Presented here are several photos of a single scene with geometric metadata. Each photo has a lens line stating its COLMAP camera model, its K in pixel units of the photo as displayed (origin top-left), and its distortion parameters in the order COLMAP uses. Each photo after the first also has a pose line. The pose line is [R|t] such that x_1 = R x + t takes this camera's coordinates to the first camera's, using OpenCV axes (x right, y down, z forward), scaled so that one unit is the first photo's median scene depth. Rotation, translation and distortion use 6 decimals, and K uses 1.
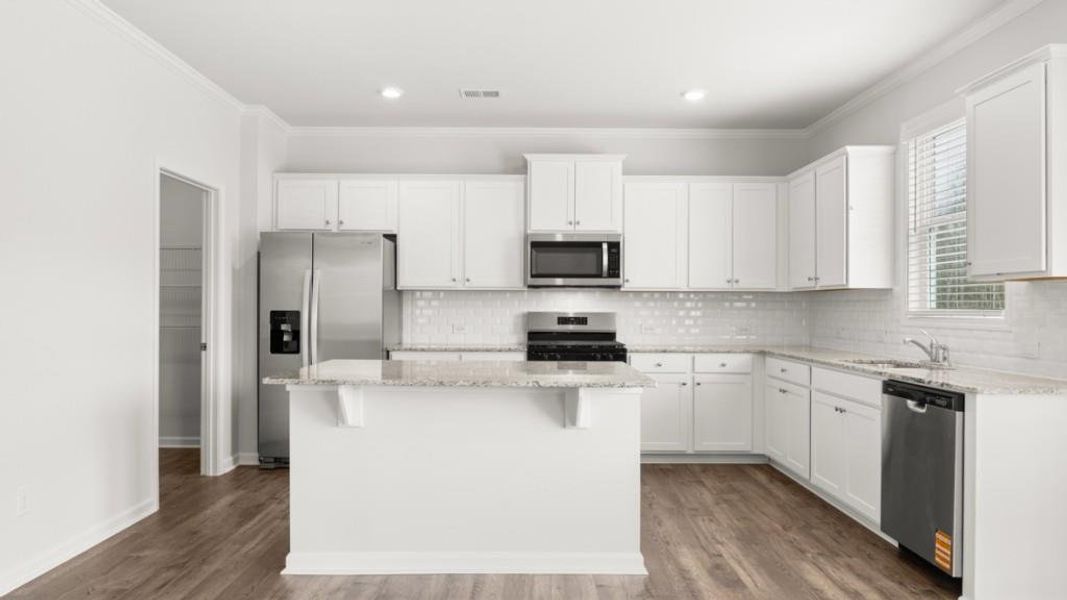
lens RADIAL K [[686.2, 0, 527.5], [0, 686.2, 298.8], [0, 0, 1]] dist [0.009102, -0.000774]
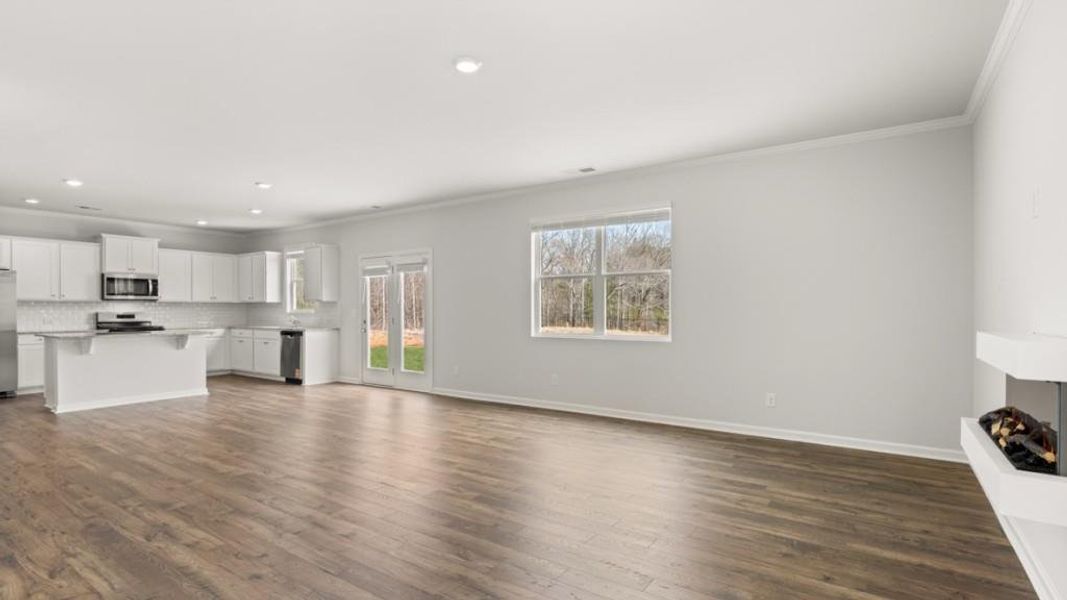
lens RADIAL K [[506.3, 0, 531.4], [0, 506.3, 314.0], [0, 0, 1]] dist [-0.003330, -0.000572]
pose [[0.566403, -0.012526, 0.824033, -0.513405], [-0.005692, 0.999801, 0.019111, -0.010823], [-0.824109, -0.015515, 0.566219, -0.875231]]
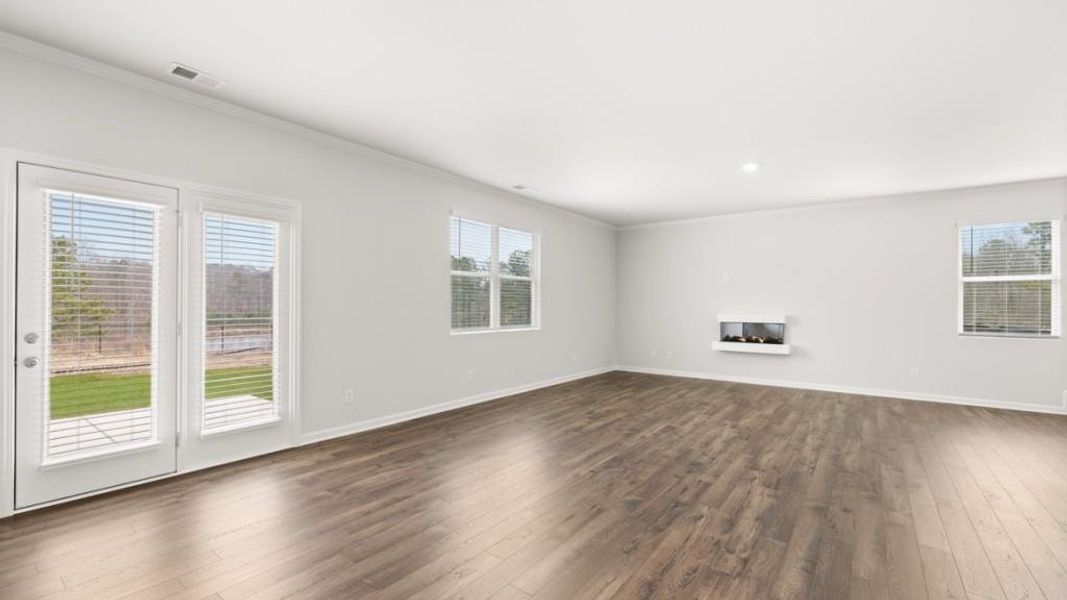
lens RADIAL K [[450.7, 0, 534.6], [0, 450.7, 301.2], [0, 0, 1]] dist [0.002708, -0.000032]
pose [[-0.800421, -0.001395, 0.599437, -0.279605], [-0.013830, 0.999774, -0.016140, 0.004419], [-0.599279, -0.021209, -0.800259, 0.429953]]
